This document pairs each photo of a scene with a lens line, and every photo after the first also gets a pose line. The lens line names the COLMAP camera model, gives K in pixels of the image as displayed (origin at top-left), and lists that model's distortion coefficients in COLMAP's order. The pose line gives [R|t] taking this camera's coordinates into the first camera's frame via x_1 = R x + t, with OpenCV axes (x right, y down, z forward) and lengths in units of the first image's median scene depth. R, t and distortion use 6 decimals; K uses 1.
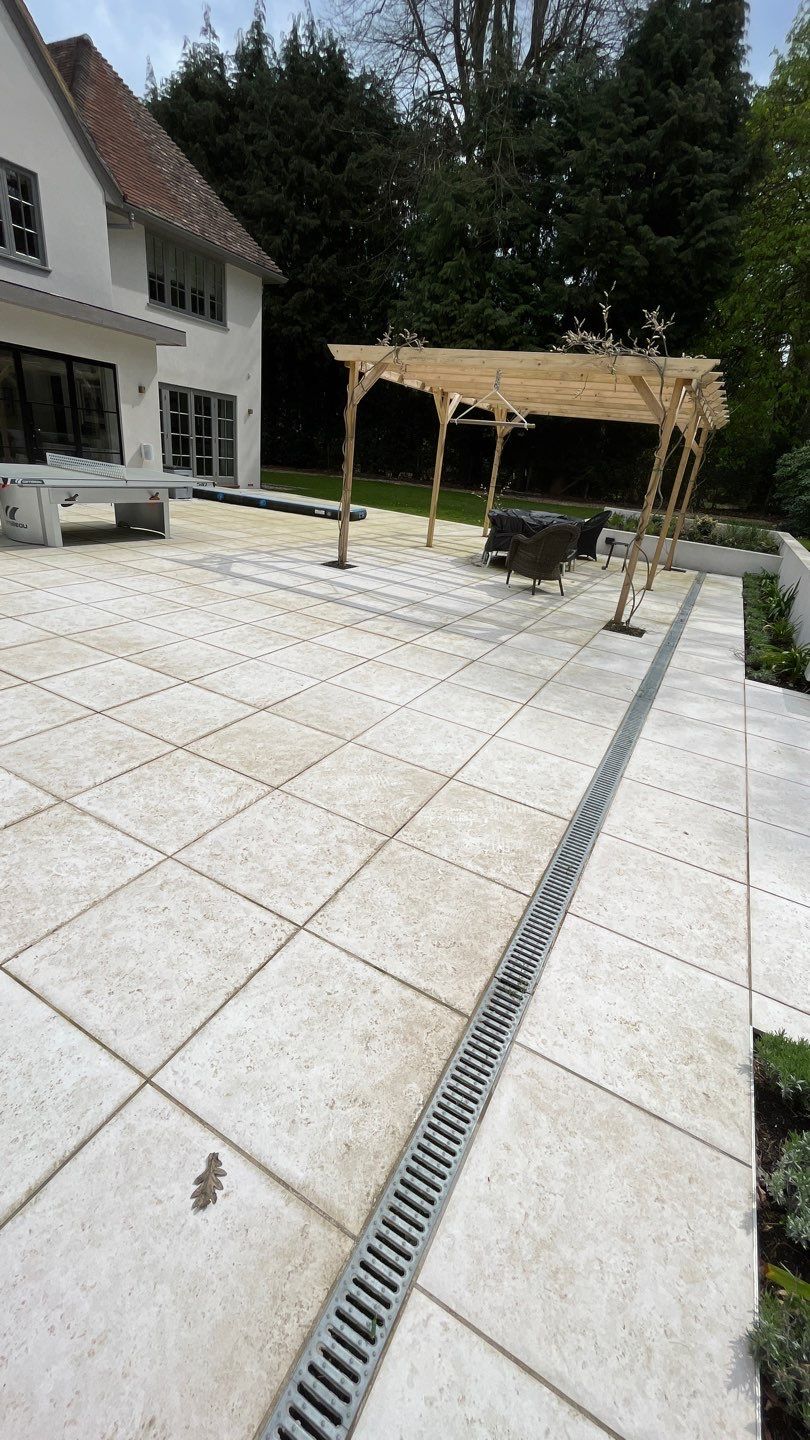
lens RADIAL K [[577.7, 0, 410.0], [0, 577.7, 718.2], [0, 0, 1]] dist [-0.003831, -0.000193]
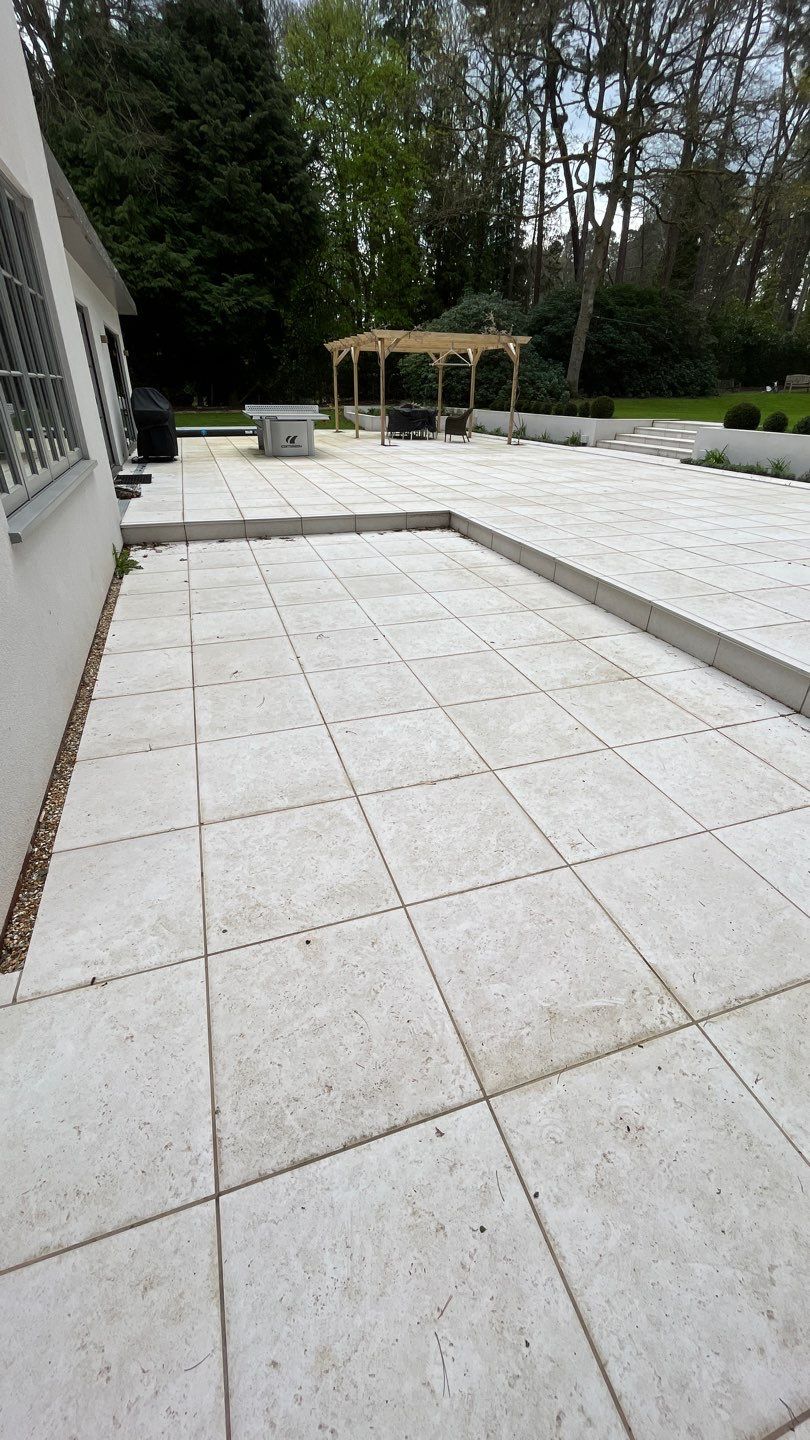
lens RADIAL K [[577.7, 0, 423.7], [0, 577.7, 713.0], [0, 0, 1]] dist [-0.003831, -0.000193]
pose [[0.670581, -0.445745, 0.592986, -1.636994], [0.360073, 0.894448, 0.265162, 0.064200], [-0.648589, 0.035705, 0.760301, -0.566181]]
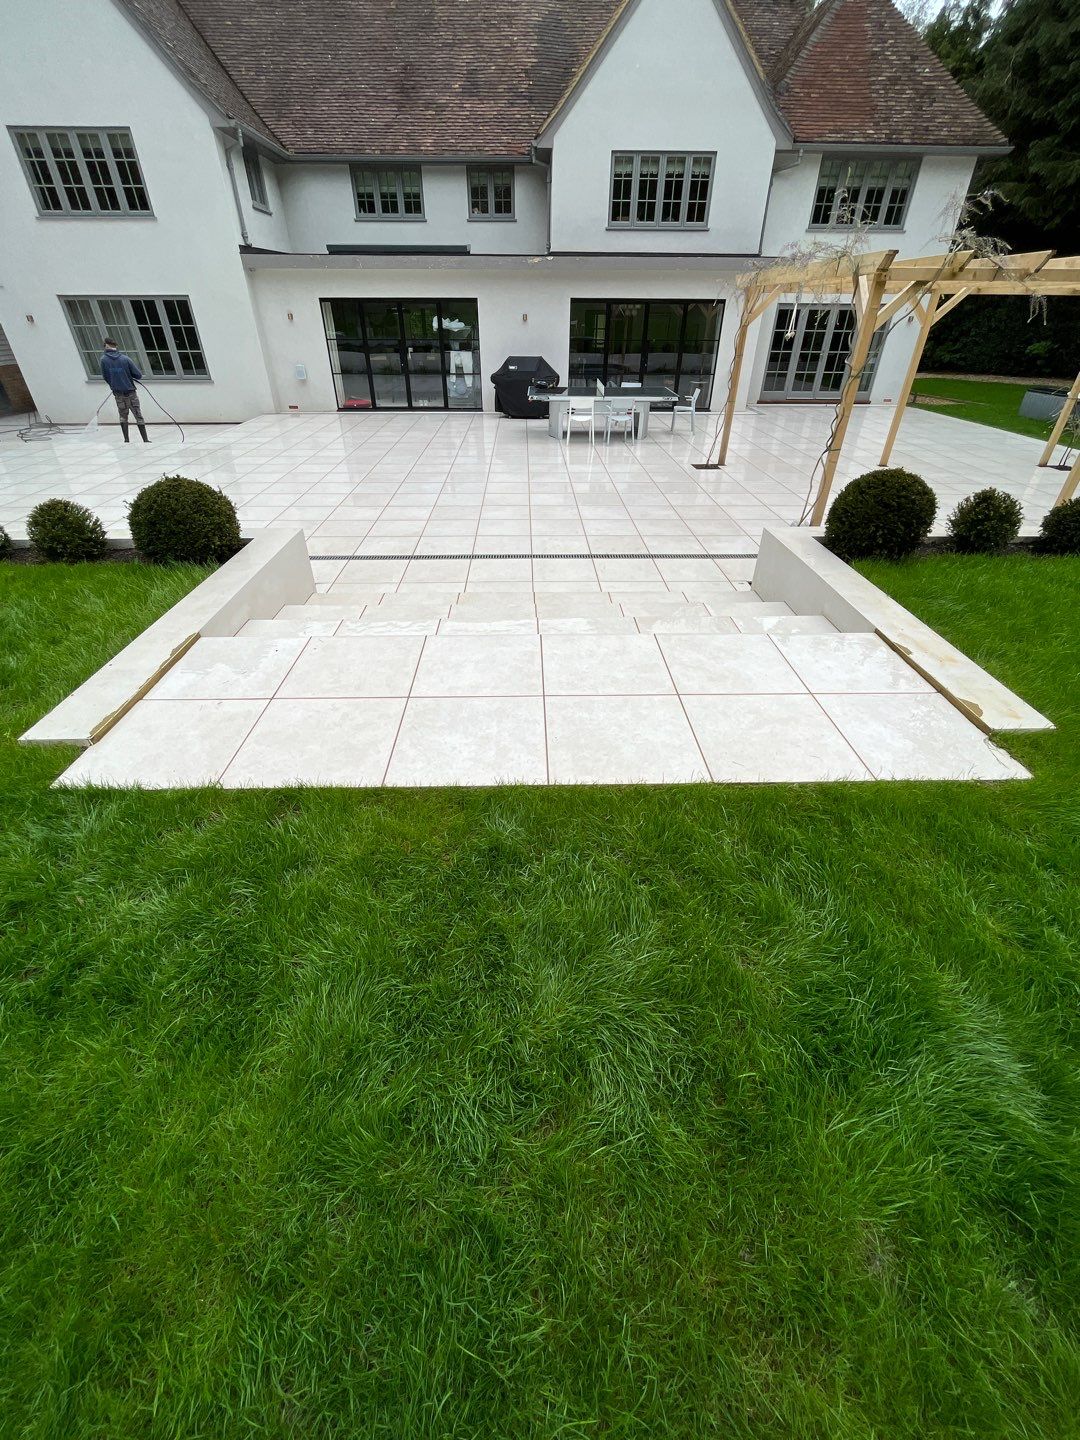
lens RADIAL K [[584.8, 0, 541.0], [0, 584.8, 720.6], [0, 0, 1]] dist [-0.002517, -0.000674]
pose [[0.489764, 0.404678, -0.772248, 0.991863], [-0.315150, 0.908033, 0.275963, -0.009010], [0.812903, 0.108218, 0.572256, 0.070286]]
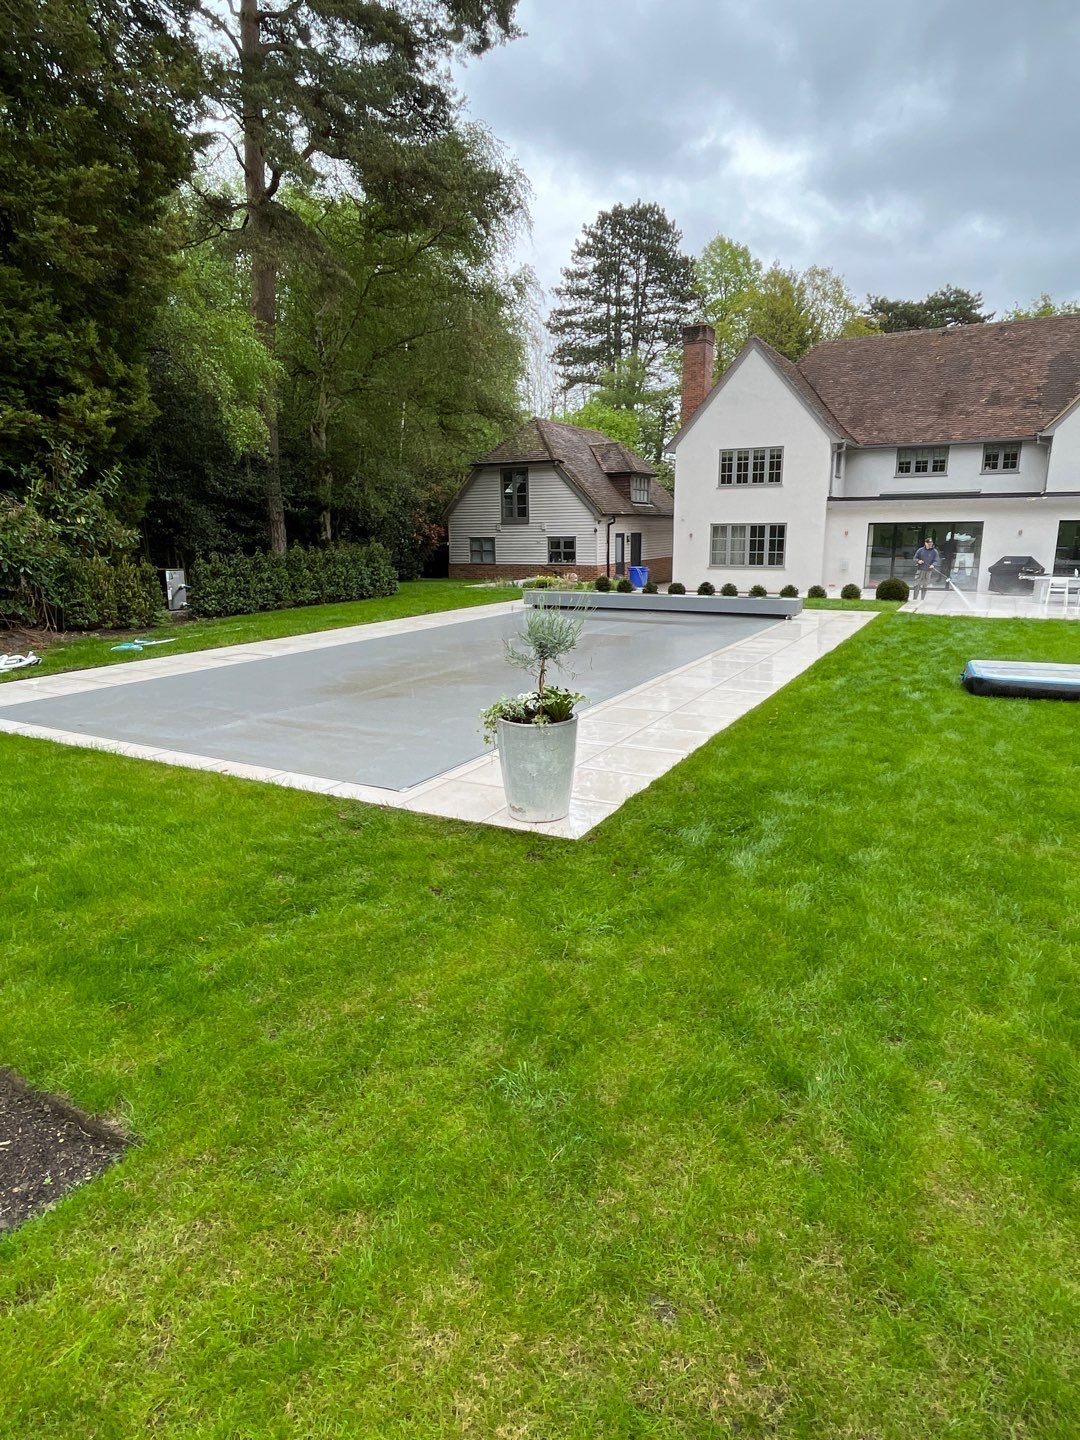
lens RADIAL K [[839.8, 0, 533.1], [0, 839.8, 722.9], [0, 0, 1]] dist [-0.005477, -0.003885]
pose [[-0.014975, 0.111992, -0.993596, 2.967532], [-0.409268, 0.905966, 0.108283, 0.647480], [0.912291, 0.408269, 0.032268, -0.858124]]
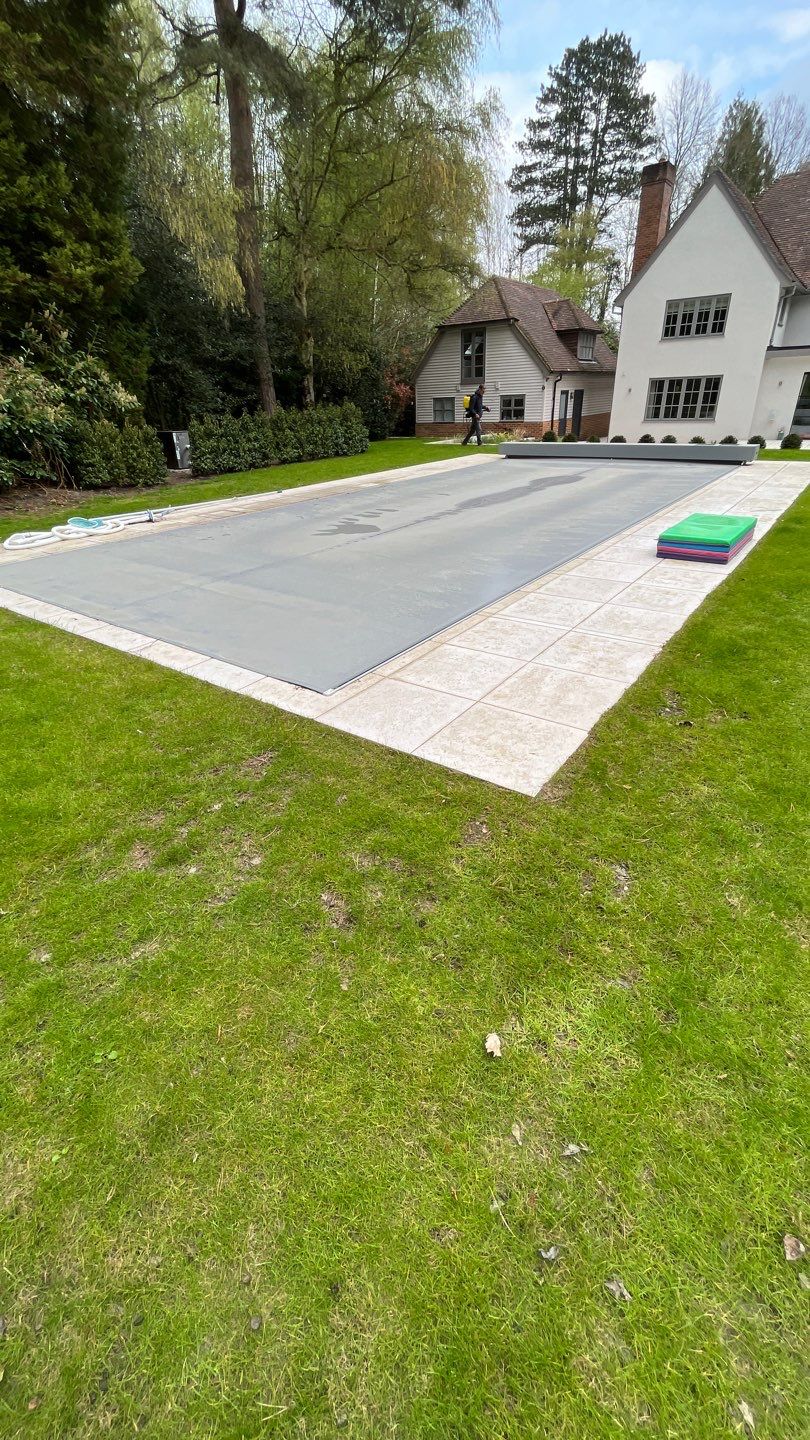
lens RADIAL K [[587.5, 0, 405.6], [0, 587.5, 728.8], [0, 0, 1]] dist [0.001095, -0.002162]
pose [[-0.136989, 0.387411, -0.911673, 2.552382], [-0.397841, 0.821341, 0.408805, 0.639602], [0.907170, 0.418702, 0.041613, -0.870141]]
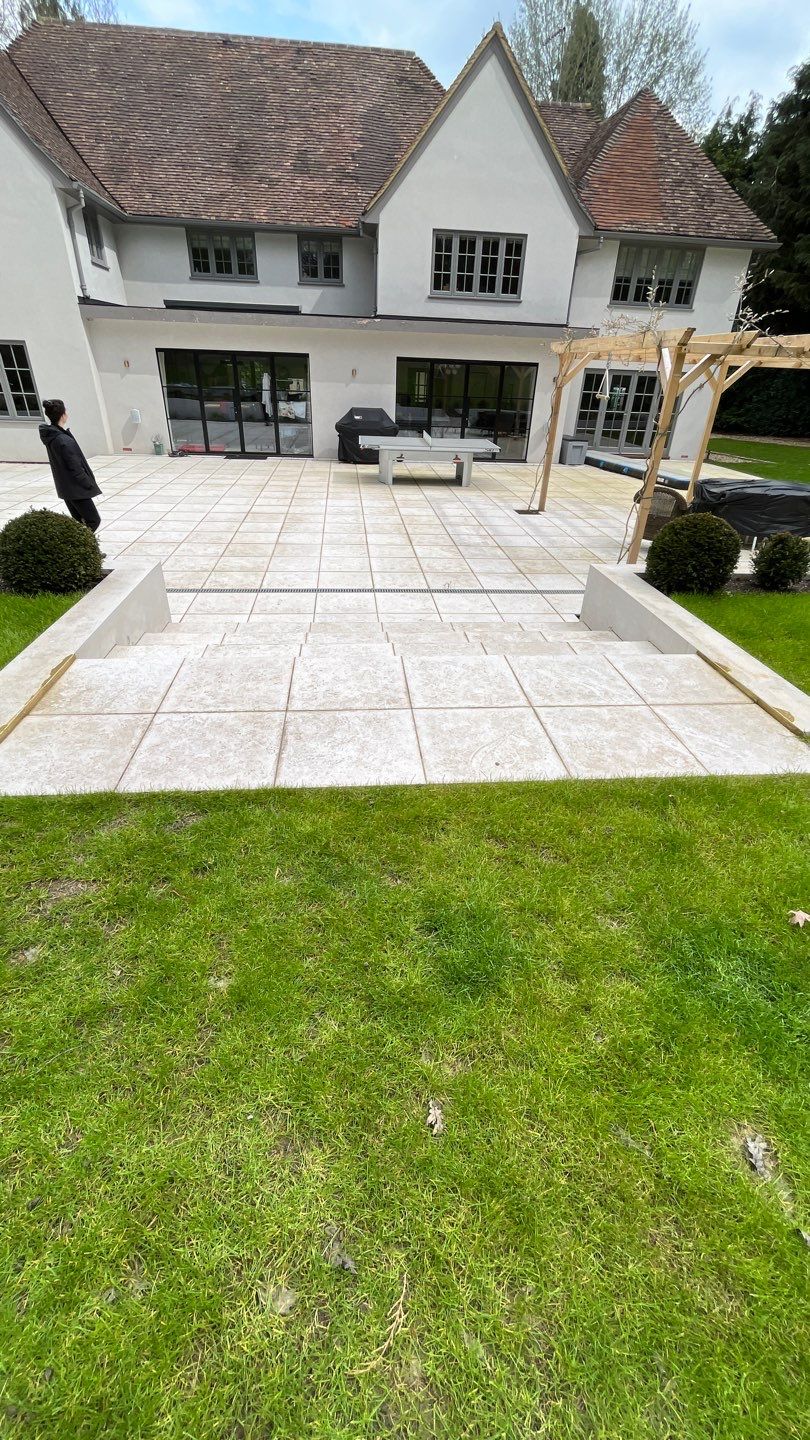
lens RADIAL K [[577.7, 0, 405.6], [0, 577.7, 722.2], [0, 0, 1]] dist [-0.003831, -0.000193]
pose [[0.550329, 0.352241, -0.757010, 1.004977], [-0.321447, 0.926154, 0.197260, 0.011147], [0.770591, 0.134780, 0.622916, 0.027661]]
